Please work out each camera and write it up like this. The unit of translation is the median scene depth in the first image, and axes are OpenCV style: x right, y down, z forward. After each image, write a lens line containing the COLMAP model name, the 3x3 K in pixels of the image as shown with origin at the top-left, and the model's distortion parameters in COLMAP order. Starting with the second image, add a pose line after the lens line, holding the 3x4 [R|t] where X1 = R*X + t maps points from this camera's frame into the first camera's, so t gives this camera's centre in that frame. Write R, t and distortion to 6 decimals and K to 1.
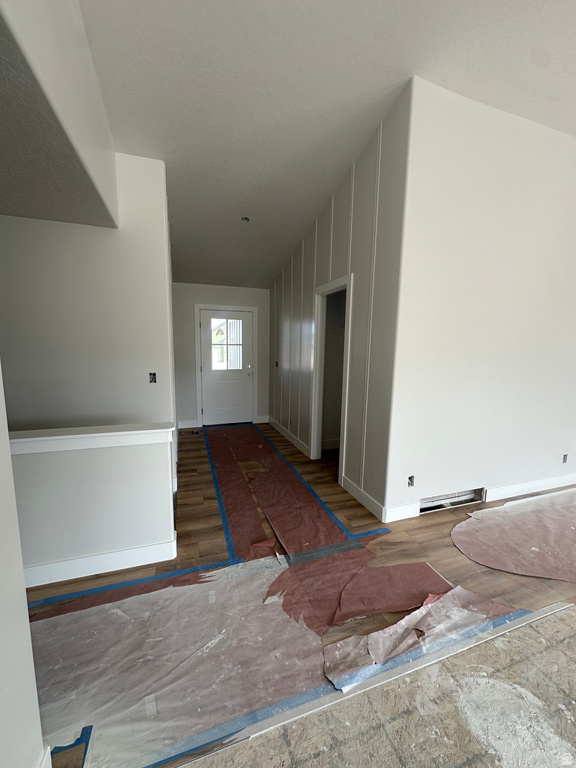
lens RADIAL K [[305.4, 0, 287.2], [0, 305.4, 388.1], [0, 0, 1]] dist [-0.001821, 0.000055]
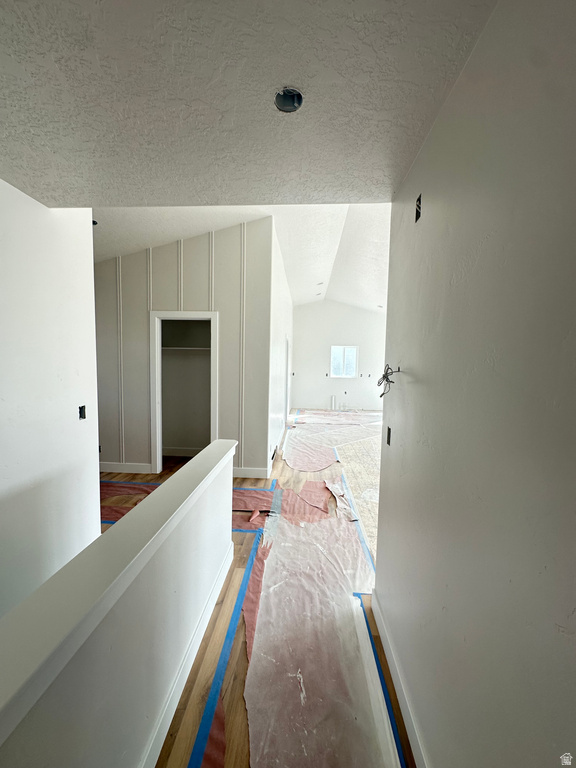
lens RADIAL K [[305.4, 0, 286.3], [0, 305.4, 385.6], [0, 0, 1]] dist [-0.001821, 0.000055]
pose [[0.388859, -0.080049, 0.917813, -1.656068], [0.116983, 0.992445, 0.036995, -0.123584], [-0.913840, 0.092983, 0.395286, 0.398181]]
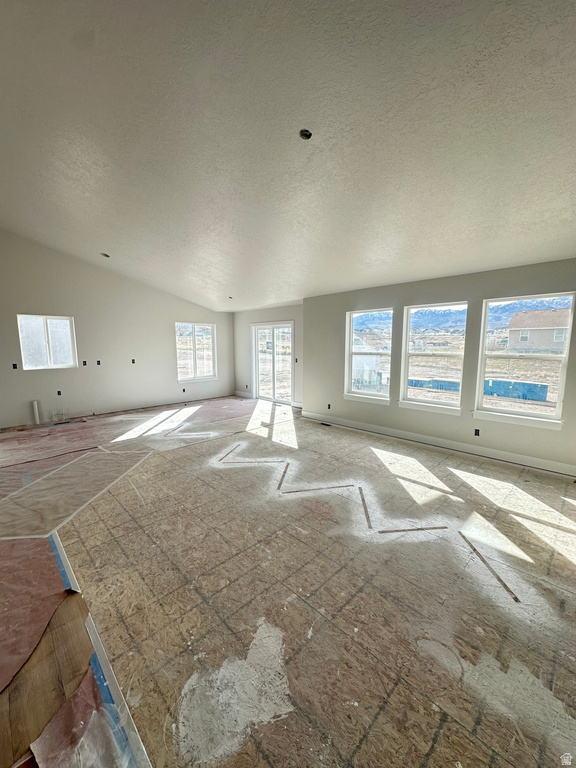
lens RADIAL K [[305.4, 0, 286.7], [0, 305.4, 385.5], [0, 0, 1]] dist [-0.001821, 0.000055]
pose [[-0.433670, -0.135067, 0.890891, -0.131948], [0.117773, 0.971724, 0.204652, -0.147693], [-0.893342, 0.193674, -0.405500, 0.747822]]
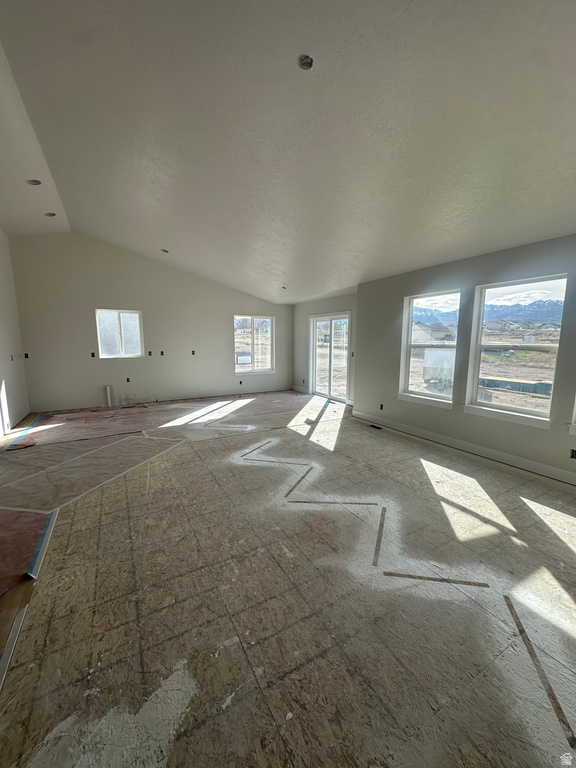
lens RADIAL K [[305.4, 0, 286.8], [0, 305.4, 385.1], [0, 0, 1]] dist [-0.001821, 0.000055]
pose [[-0.180103, -0.156851, 0.971062, -0.017053], [0.129213, 0.974878, 0.181432, -0.021829], [-0.975124, 0.158150, -0.155312, 0.279814]]
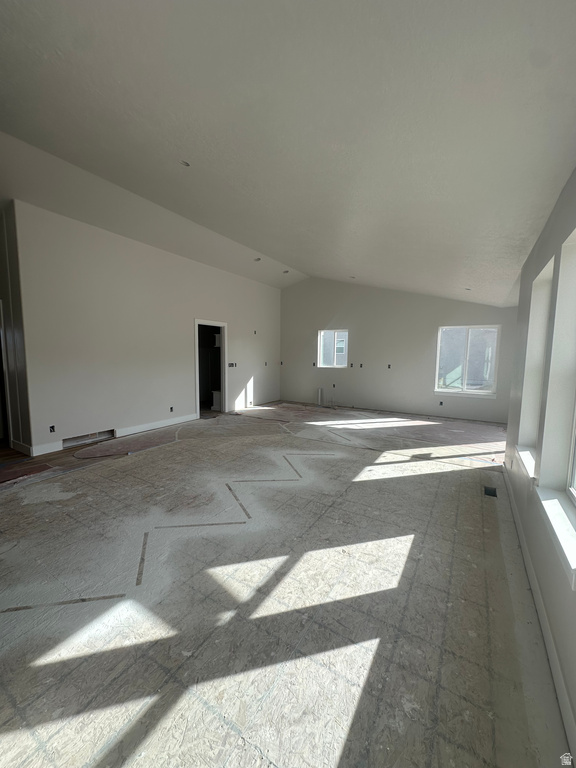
lens RADIAL K [[305.4, 0, 287.5], [0, 305.4, 385.9], [0, 0, 1]] dist [-0.001821, 0.000055]
pose [[0.769582, -0.076769, 0.633916, 0.575705], [0.088854, 0.995963, 0.012744, 0.261271], [-0.632336, 0.046518, 0.773297, -1.815928]]
